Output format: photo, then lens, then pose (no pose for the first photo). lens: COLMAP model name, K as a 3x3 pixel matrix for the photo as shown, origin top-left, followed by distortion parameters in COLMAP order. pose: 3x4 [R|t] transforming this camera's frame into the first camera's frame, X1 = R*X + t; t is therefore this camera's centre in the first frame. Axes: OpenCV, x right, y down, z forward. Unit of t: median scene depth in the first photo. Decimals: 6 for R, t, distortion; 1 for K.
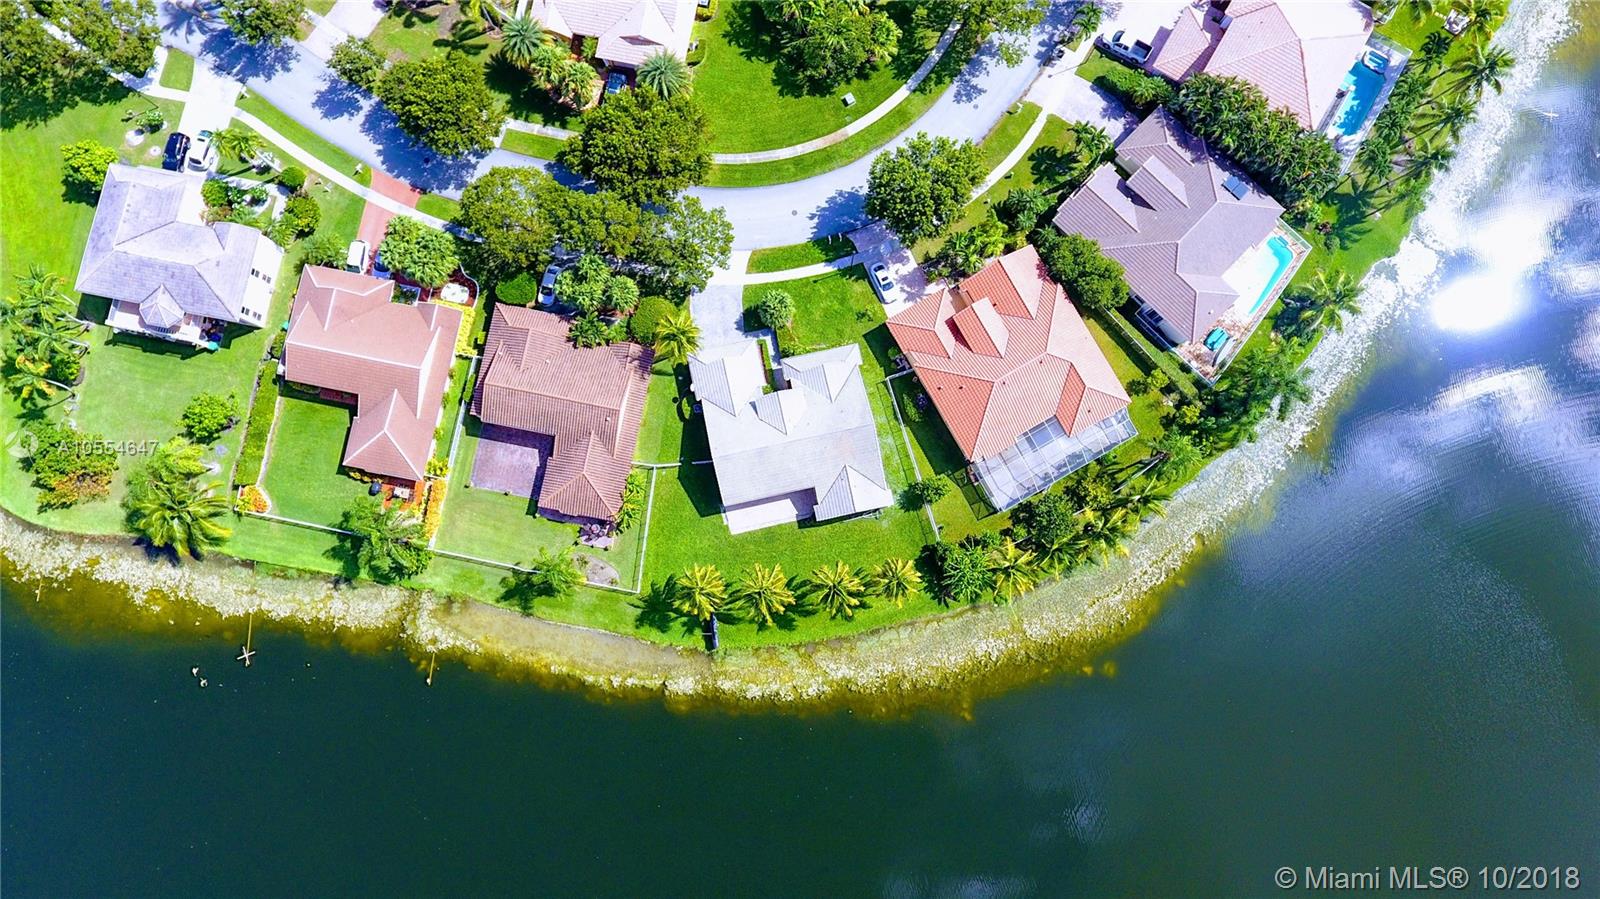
lens RADIAL K [[933.3, 0, 792.2], [0, 933.3, 450.2], [0, 0, 1]] dist [-0.002840, -0.001285]
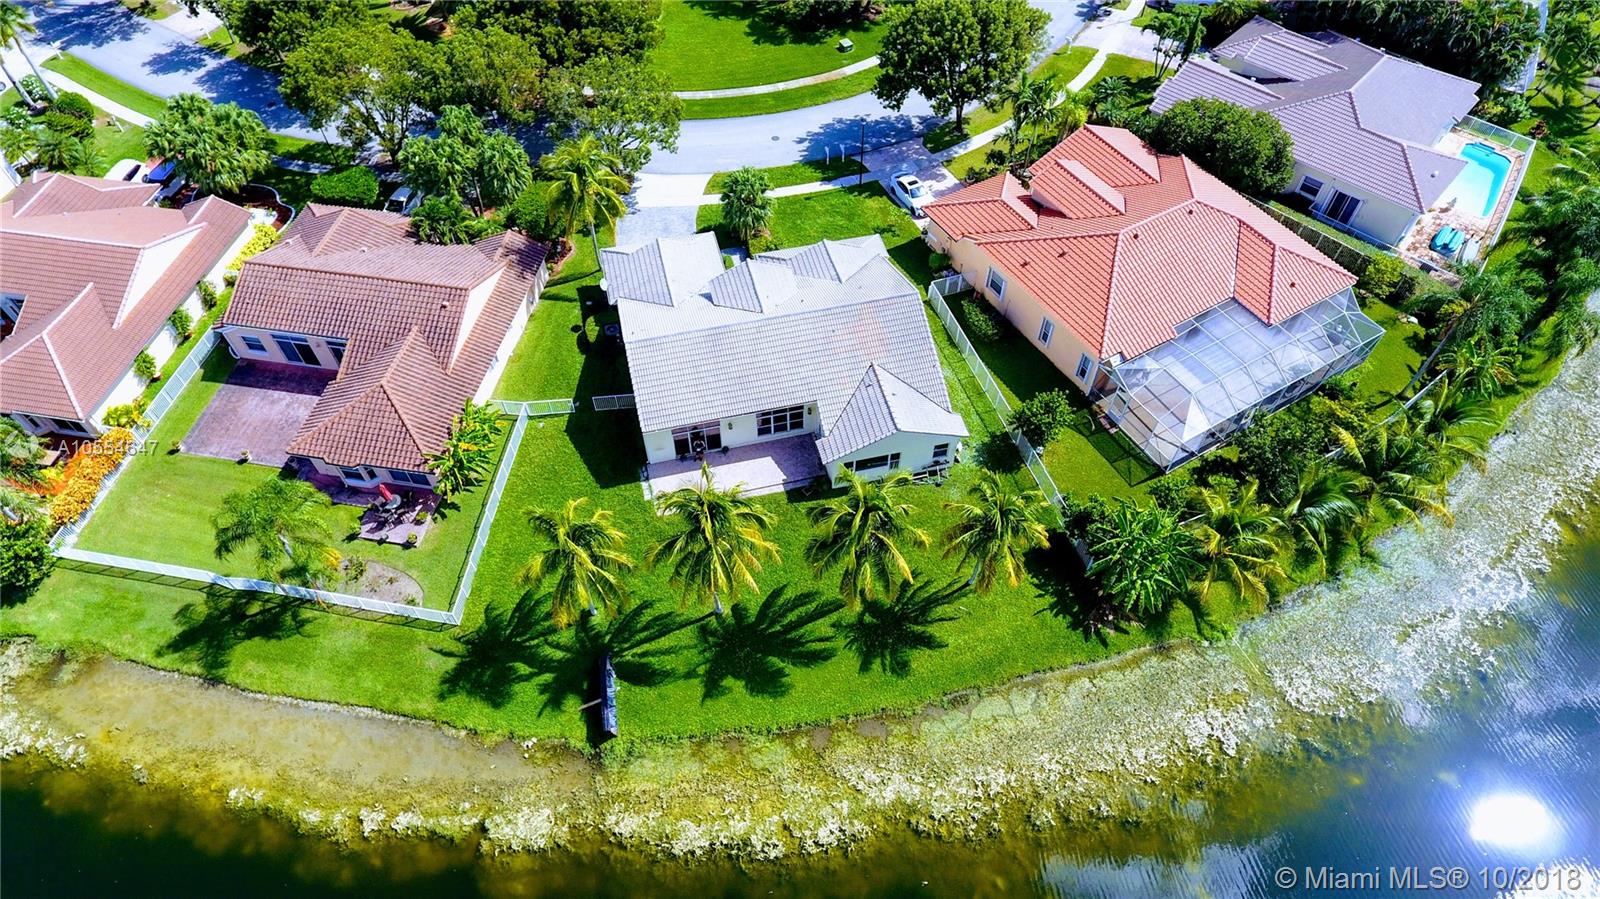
lens RADIAL K [[933.3, 0, 792.2], [0, 933.3, 450.2], [0, 0, 1]] dist [-0.002840, -0.001285]
pose [[0.999753, -0.021812, 0.004372, 0.007244], [0.021040, 0.863332, -0.504197, 0.319023], [0.007223, 0.504164, 0.863578, 0.540454]]
